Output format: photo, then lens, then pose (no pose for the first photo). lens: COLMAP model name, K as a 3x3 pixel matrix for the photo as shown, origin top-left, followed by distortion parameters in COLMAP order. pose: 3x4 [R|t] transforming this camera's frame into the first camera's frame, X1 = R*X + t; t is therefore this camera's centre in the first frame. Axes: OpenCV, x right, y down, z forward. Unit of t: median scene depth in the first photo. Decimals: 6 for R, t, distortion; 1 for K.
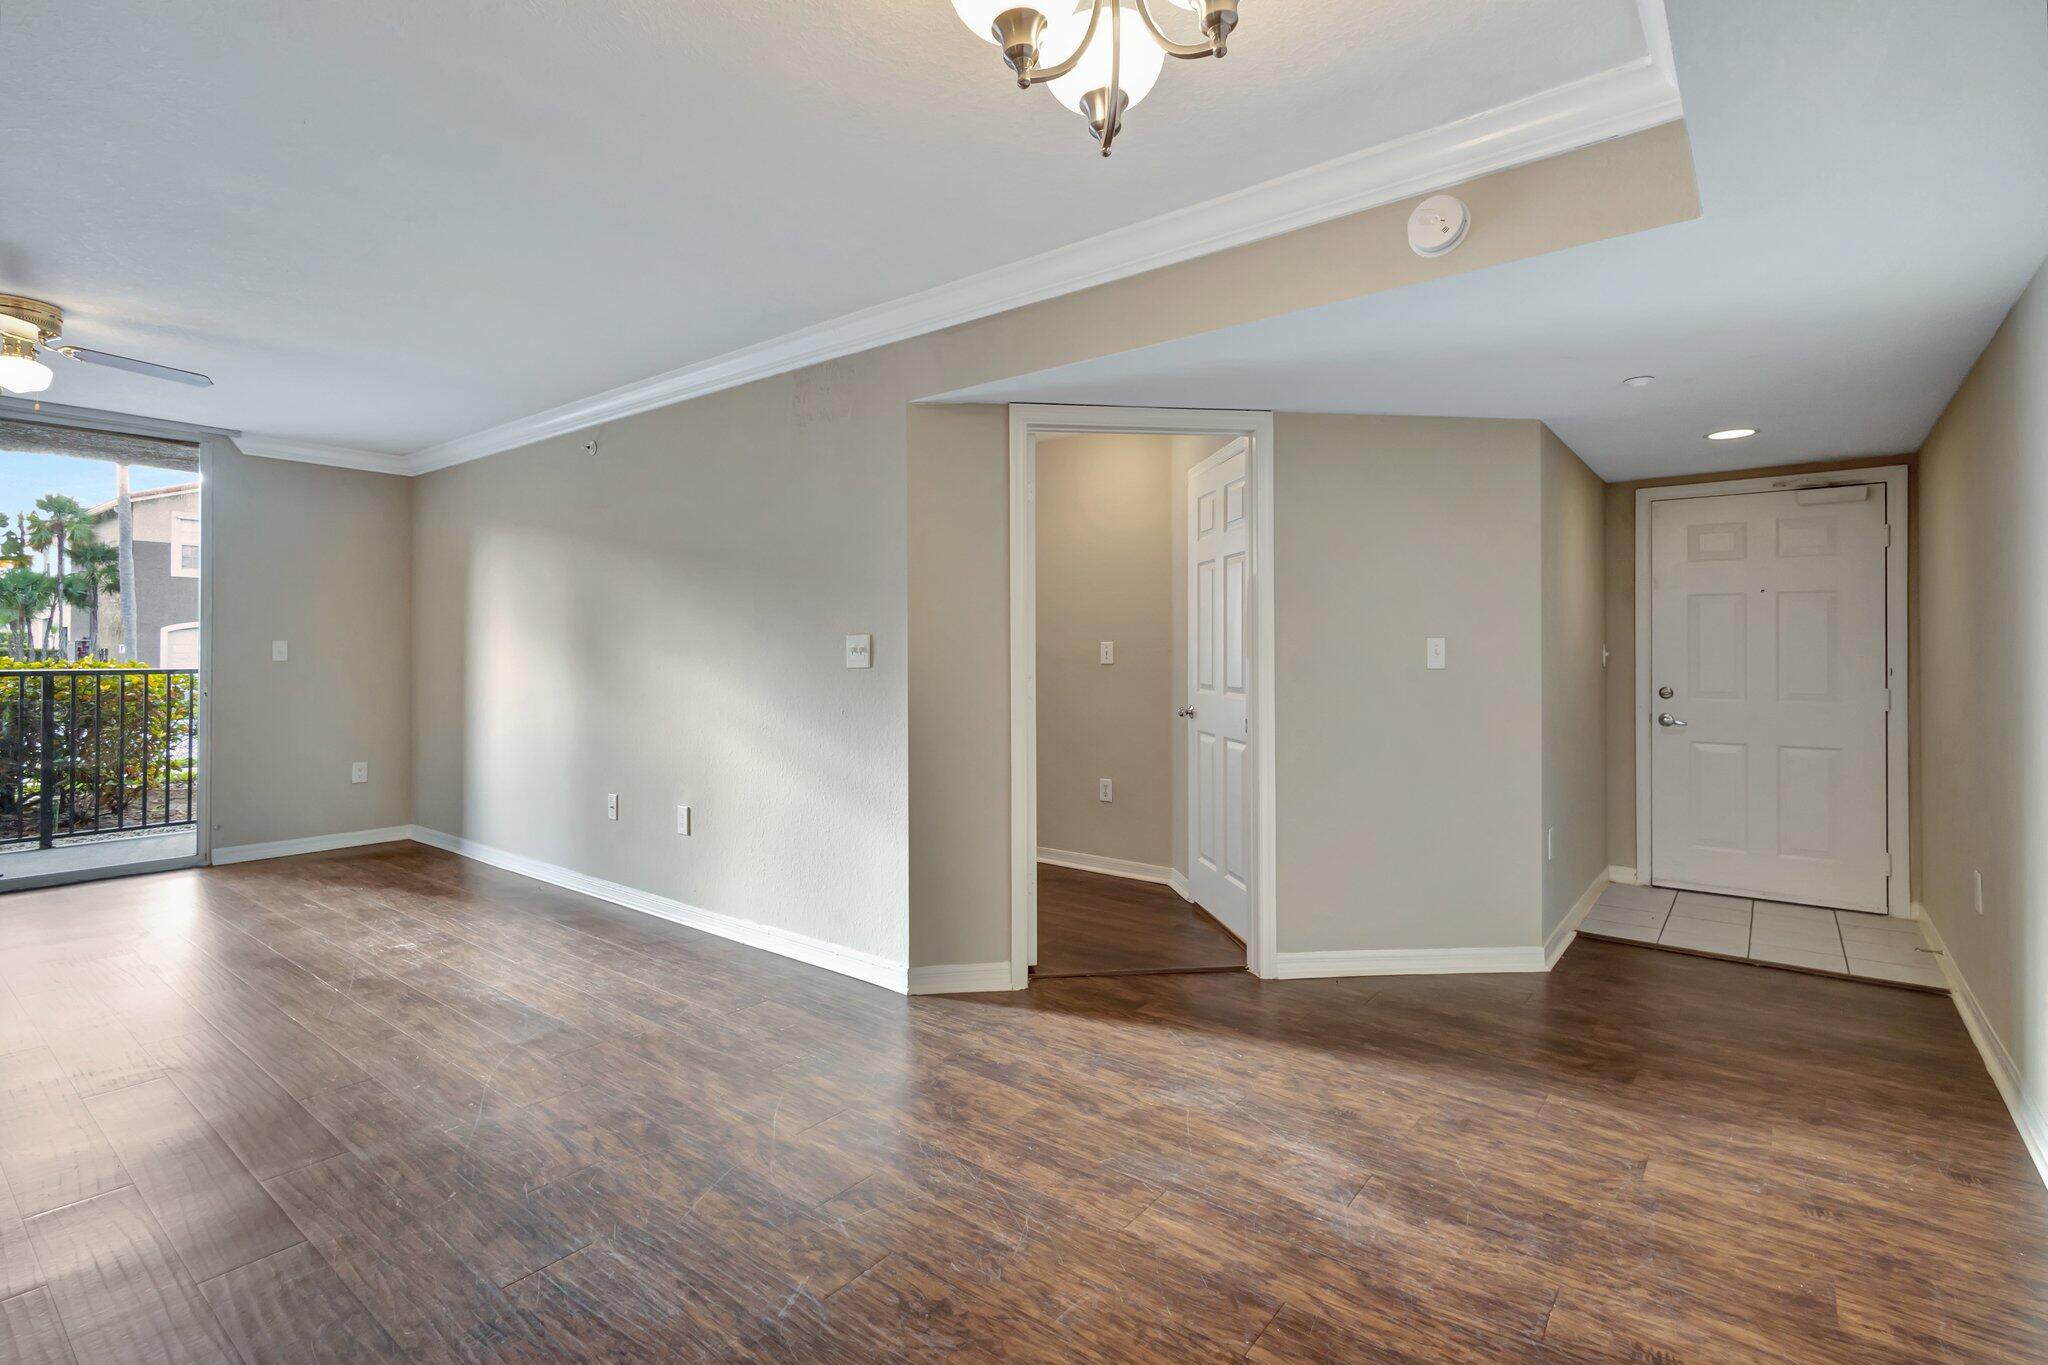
lens RADIAL K [[995.1, 0, 1028.2], [0, 995.1, 652.1], [0, 0, 1]] dist [0.000997, 0.000166]
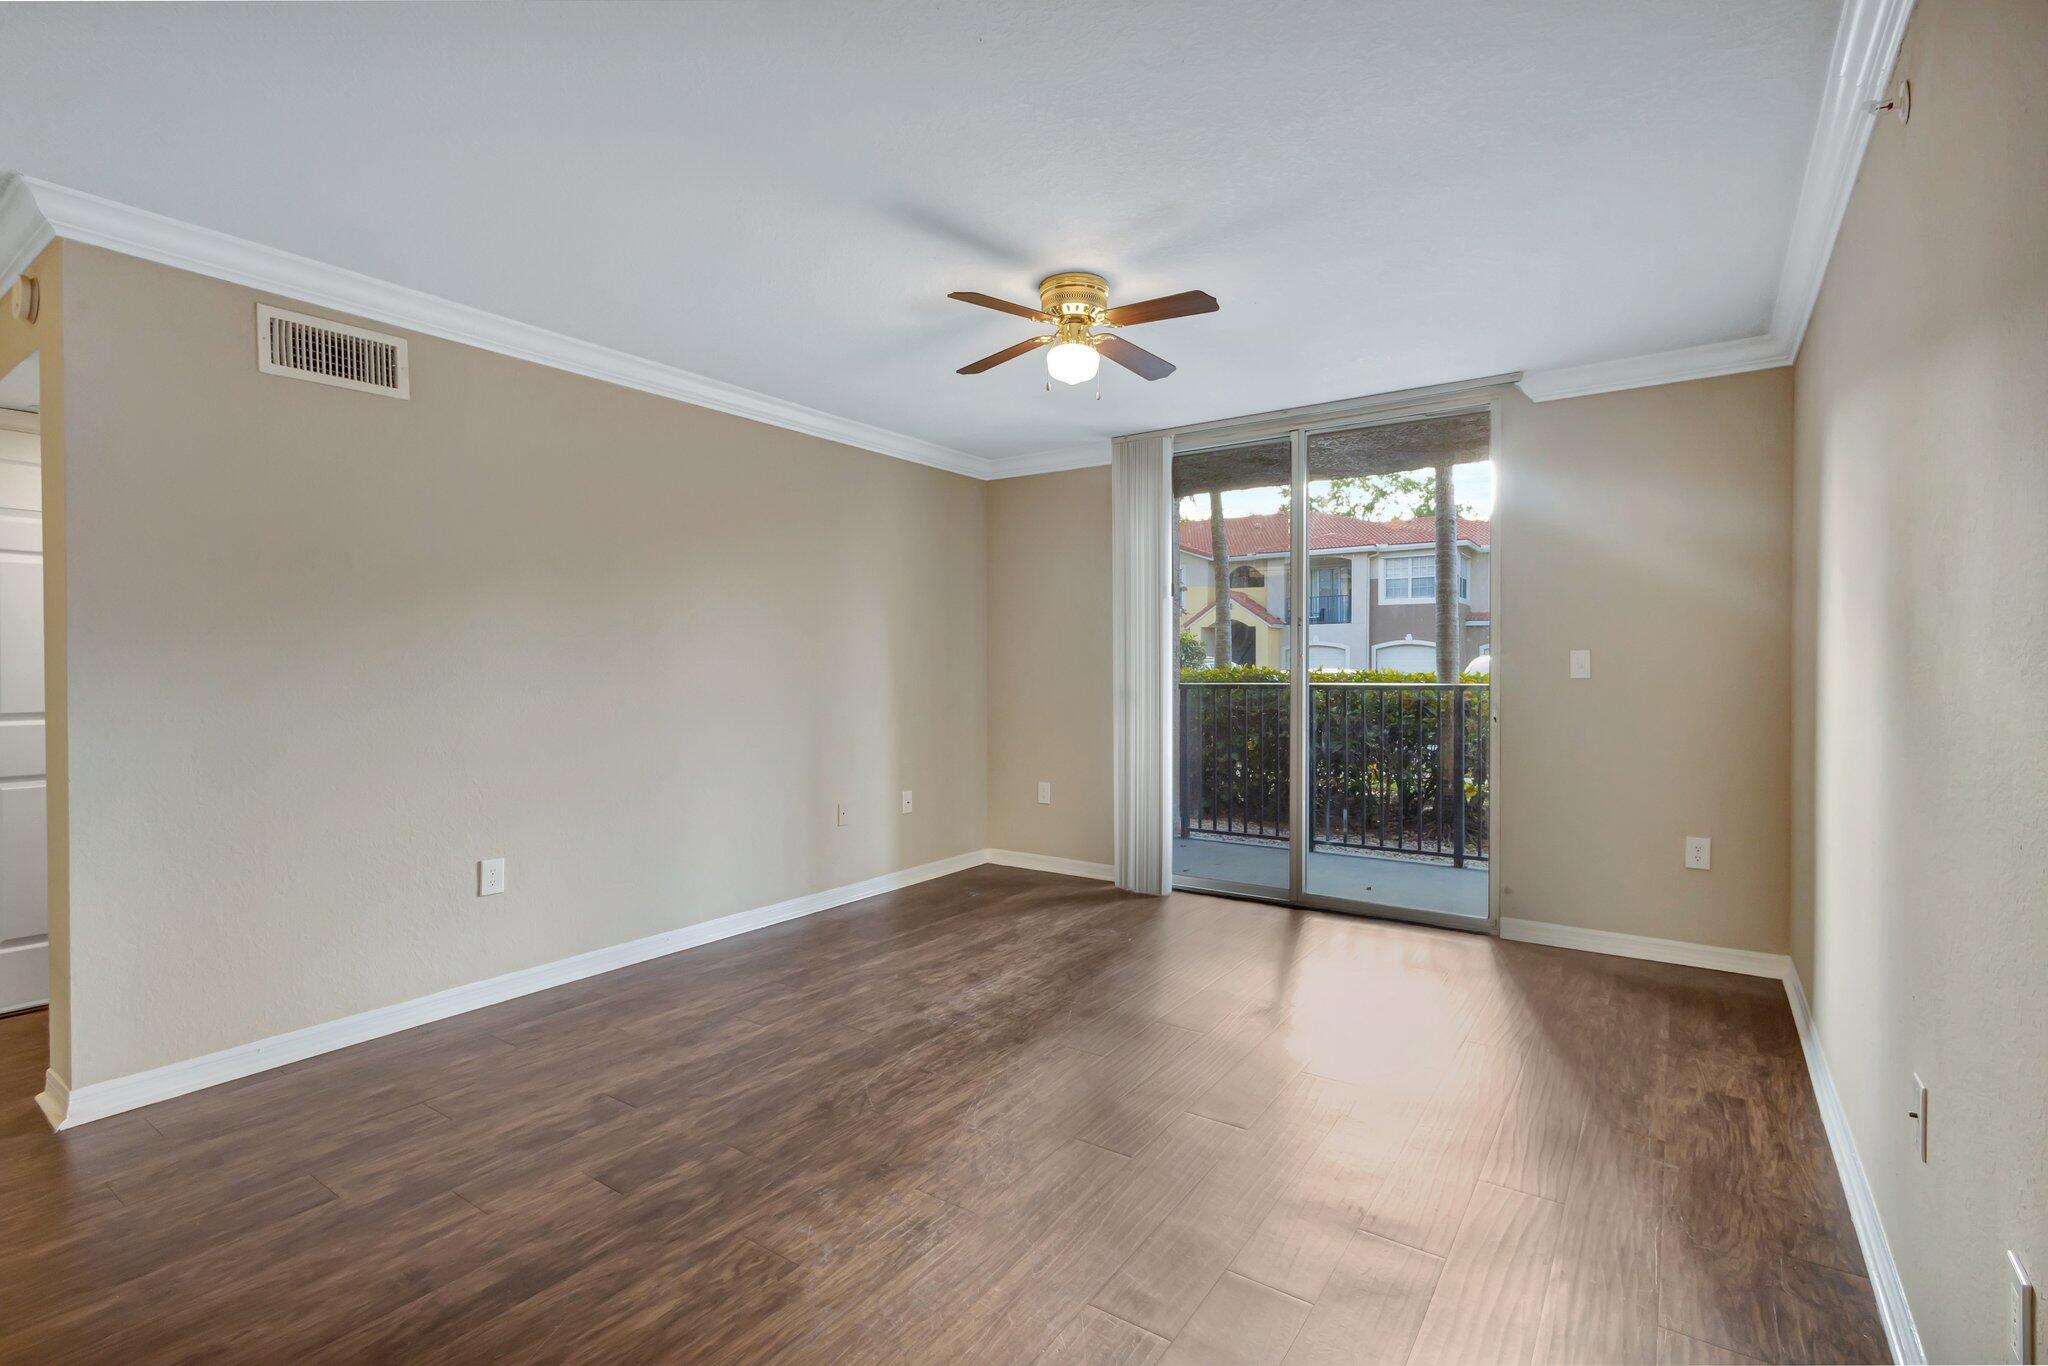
lens RADIAL K [[950.0, 0, 1020.1], [0, 950.0, 678.3], [0, 0, 1]] dist [-0.000679, -0.016912]
pose [[0.040961, 0.014787, -0.999051, -0.089999], [0.002421, 0.999886, 0.014898, -0.002083], [0.999158, -0.003029, 0.040921, 0.589840]]
